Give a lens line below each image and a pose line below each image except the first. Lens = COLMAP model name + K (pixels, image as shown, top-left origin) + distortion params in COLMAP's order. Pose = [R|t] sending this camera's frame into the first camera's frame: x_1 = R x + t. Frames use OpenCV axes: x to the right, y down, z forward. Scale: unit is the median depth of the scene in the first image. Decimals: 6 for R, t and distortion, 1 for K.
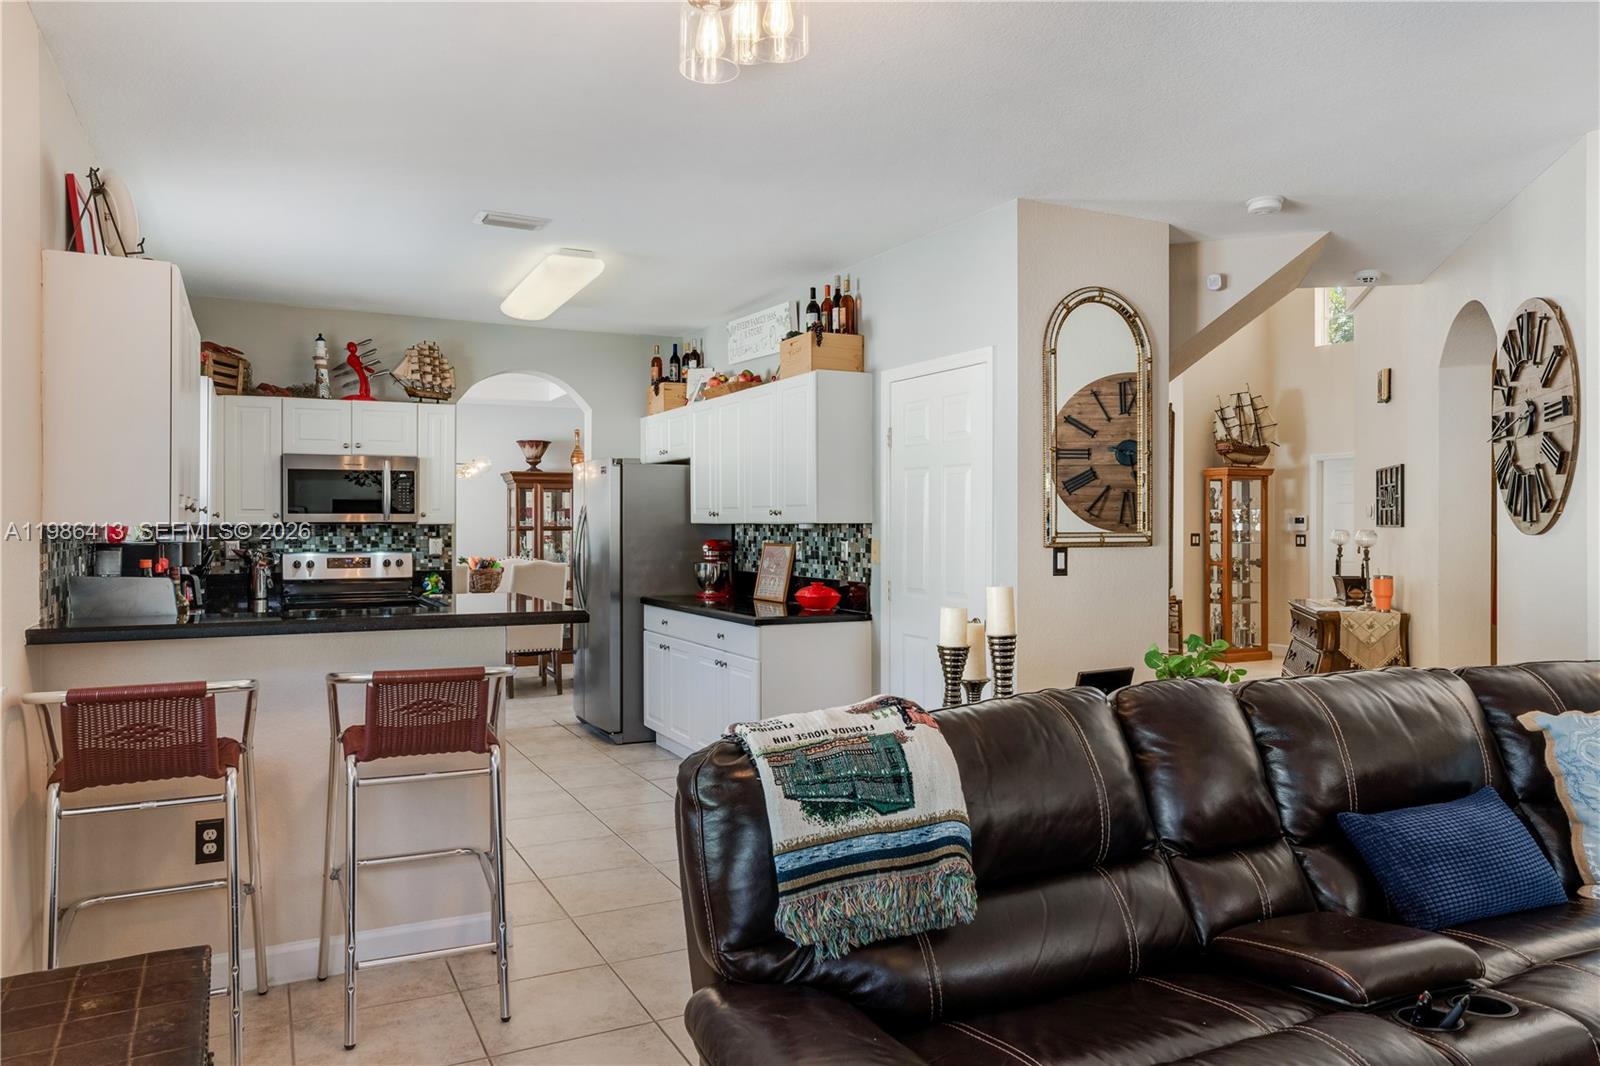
lens RADIAL K [[1088.4, 0, 794.3], [0, 1088.4, 529.3], [0, 0, 1]] dist [-0.031498, -0.000161]
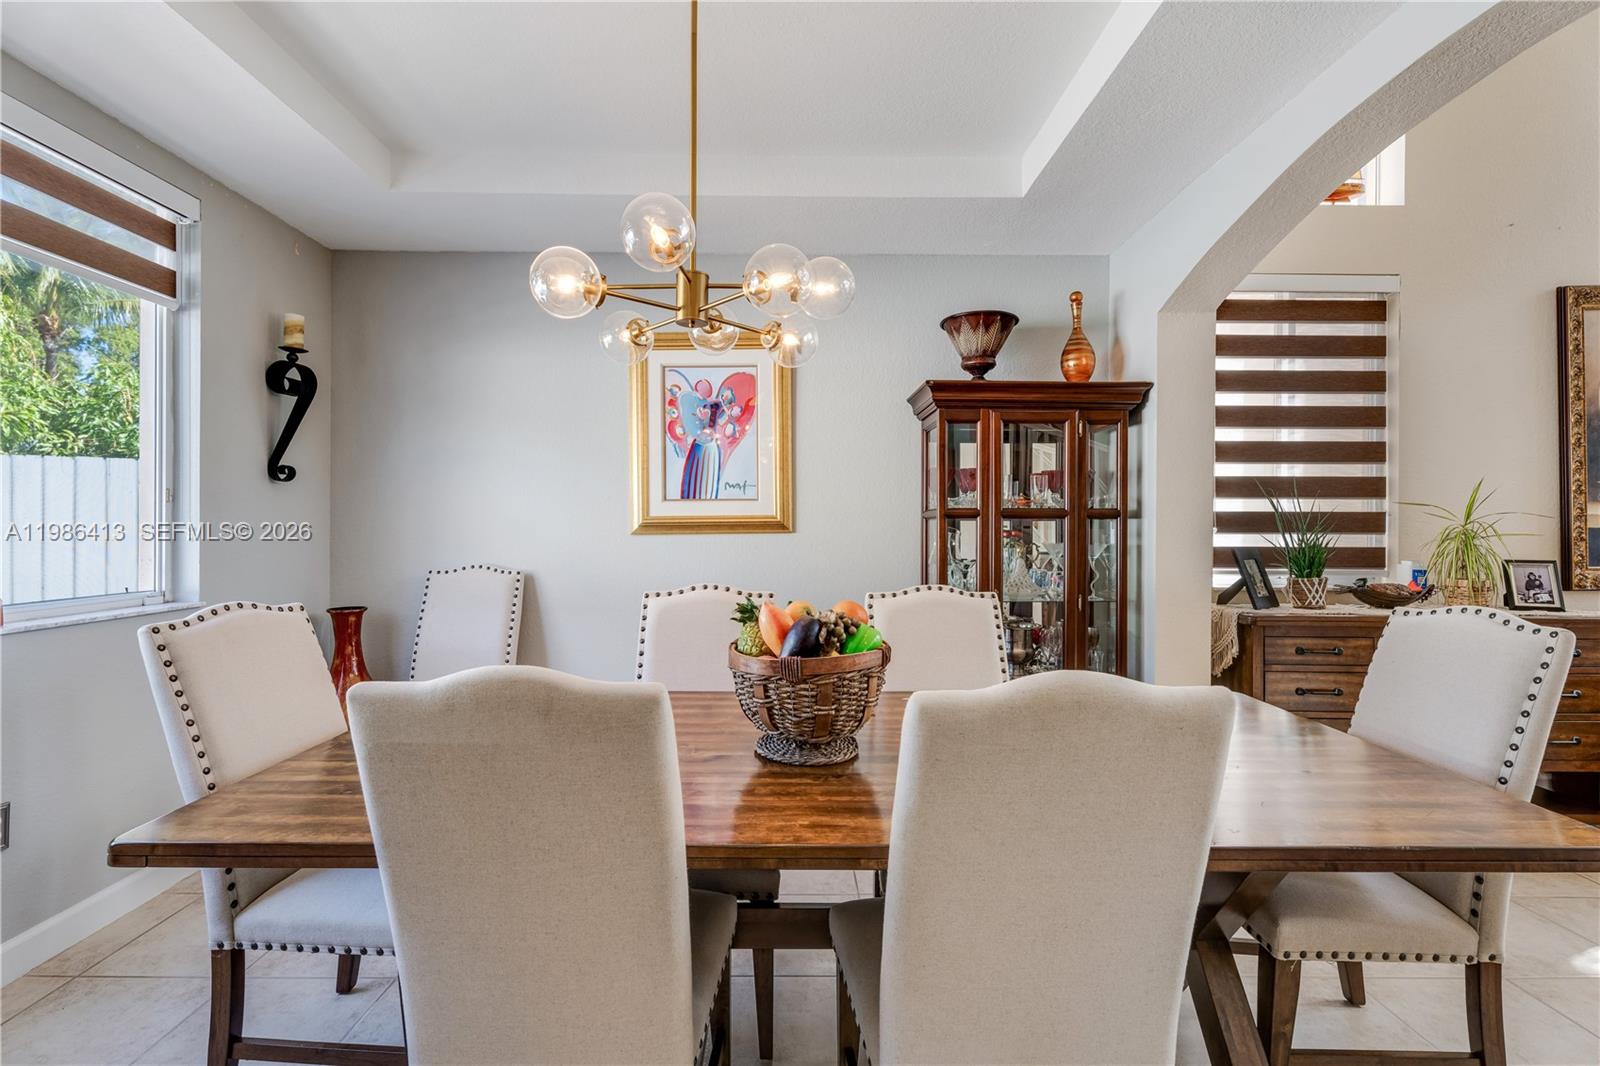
lens RADIAL K [[733.0, 0, 795.8], [0, 733.0, 523.5], [0, 0, 1]] dist [0.000166, -0.000546]
pose [[0.900841, 0.007762, -0.434080, -0.176950], [-0.008354, 0.999965, 0.000543, 0.003526], [0.434069, 0.003137, 0.900874, 0.698608]]
